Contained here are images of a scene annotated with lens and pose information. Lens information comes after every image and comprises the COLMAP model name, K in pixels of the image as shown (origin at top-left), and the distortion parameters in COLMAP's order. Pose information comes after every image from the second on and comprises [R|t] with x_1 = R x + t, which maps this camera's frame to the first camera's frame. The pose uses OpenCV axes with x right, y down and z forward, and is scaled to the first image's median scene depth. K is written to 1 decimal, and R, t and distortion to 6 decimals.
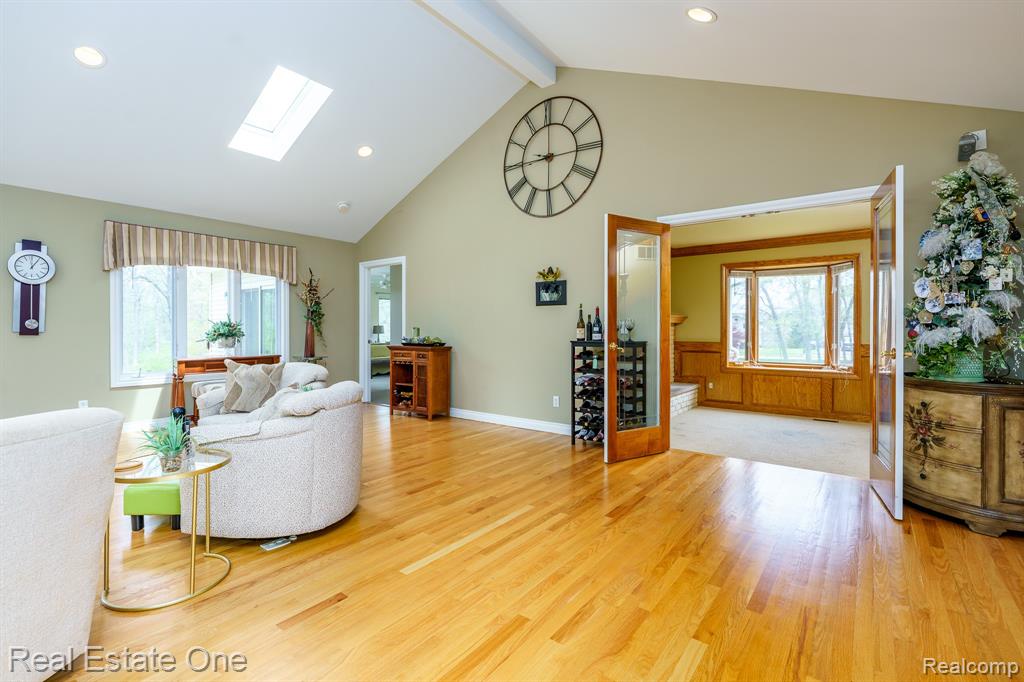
lens RADIAL K [[476.5, 0, 518.7], [0, 476.5, 332.3], [0, 0, 1]] dist [0.001030, -0.000644]
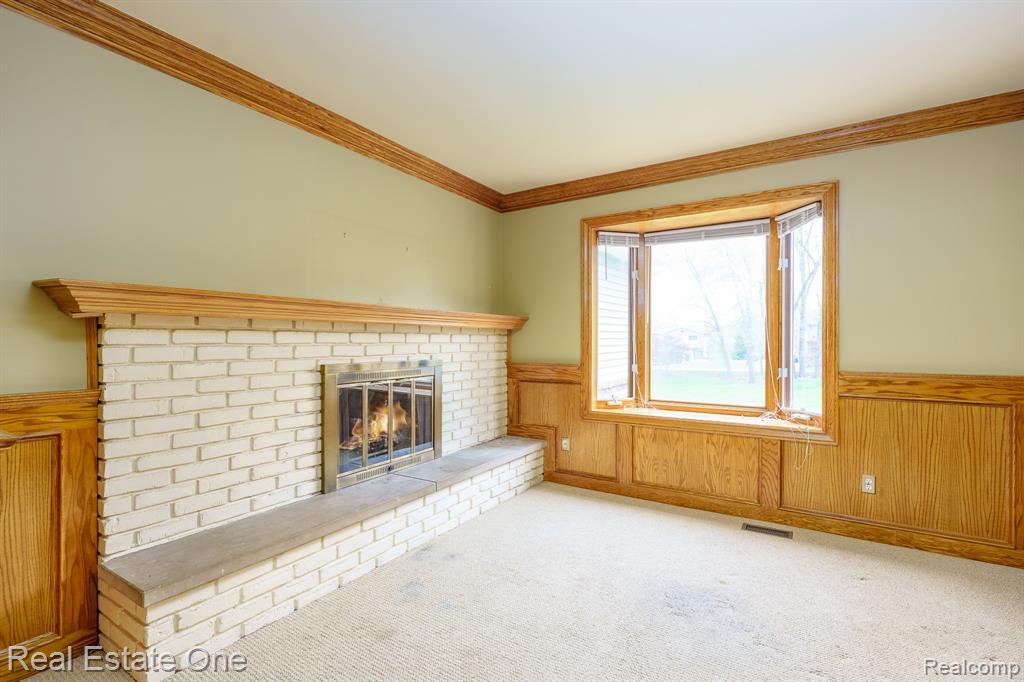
lens RADIAL K [[476.5, 0, 504.1], [0, 476.5, 343.8], [0, 0, 1]] dist [0.001030, -0.000644]
pose [[0.997803, -0.001772, 0.066232, 0.303008], [0.001835, 0.999998, -0.000890, -0.002533], [-0.066230, 0.001010, 0.997804, 0.468827]]
